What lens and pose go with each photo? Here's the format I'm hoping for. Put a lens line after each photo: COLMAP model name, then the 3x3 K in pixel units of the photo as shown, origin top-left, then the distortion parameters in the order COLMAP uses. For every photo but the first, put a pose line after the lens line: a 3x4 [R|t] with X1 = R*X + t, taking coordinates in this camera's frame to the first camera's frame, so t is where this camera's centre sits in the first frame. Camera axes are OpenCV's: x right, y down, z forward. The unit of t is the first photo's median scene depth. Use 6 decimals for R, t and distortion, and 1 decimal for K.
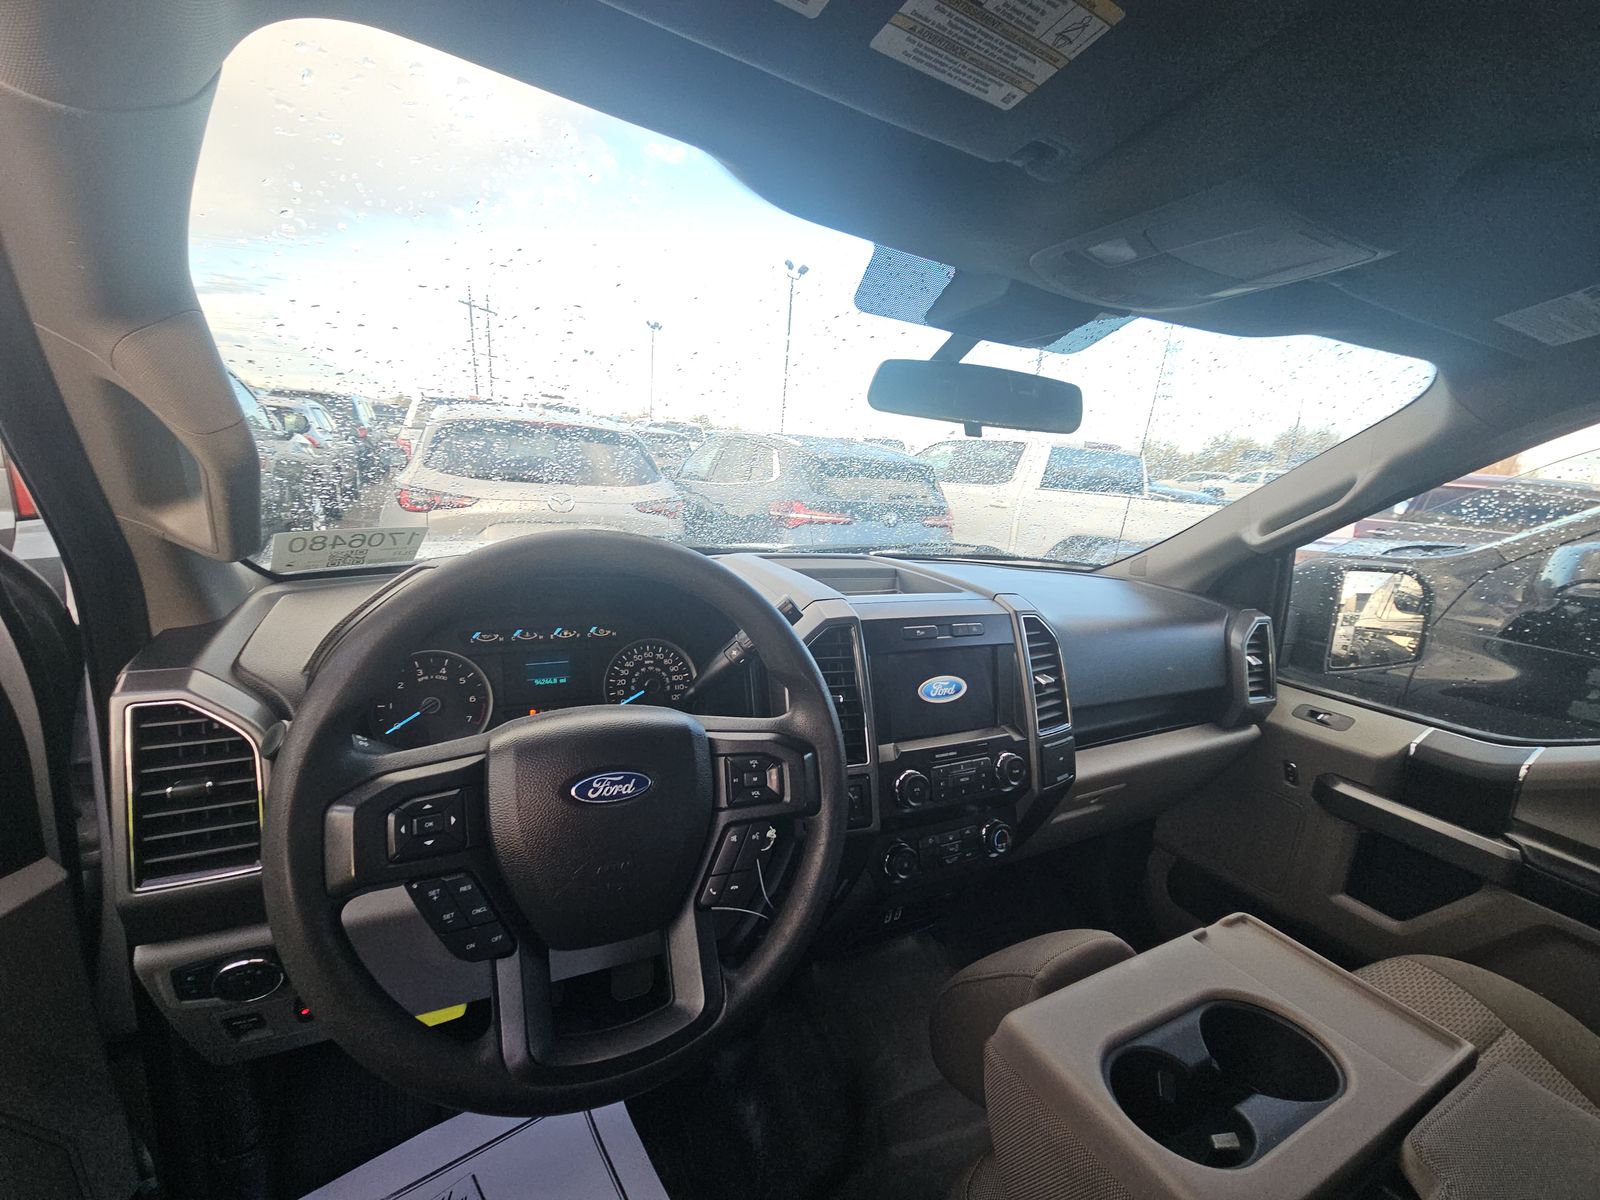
lens RADIAL K [[635.5, 0, 798.4], [0, 635.5, 598.5], [0, 0, 1]] dist [-0.000265, -0.000527]
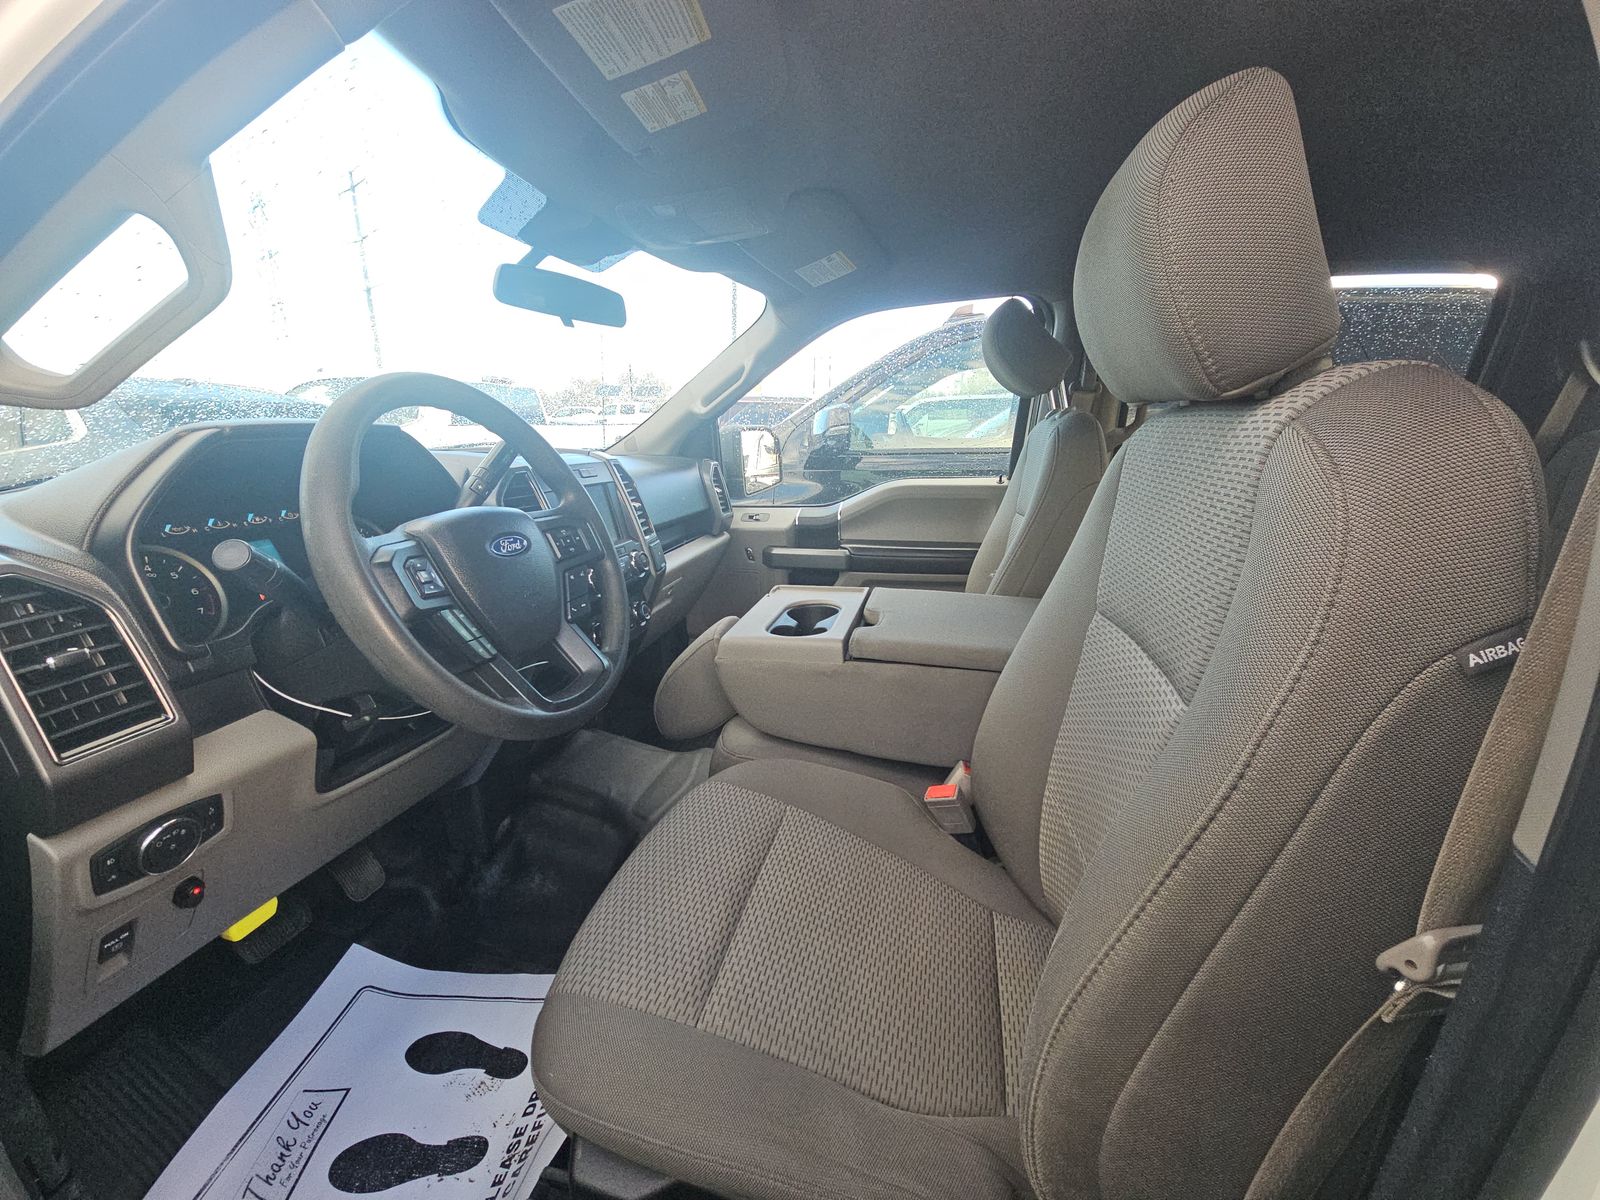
lens RADIAL K [[635.5, 0, 798.4], [0, 635.5, 598.5], [0, 0, 1]] dist [-0.000265, -0.000527]
pose [[0.633697, -0.276284, 0.722562, -0.458272], [0.201916, 0.960742, 0.190273, 0.122770], [-0.746765, 0.025321, 0.664606, -0.227491]]
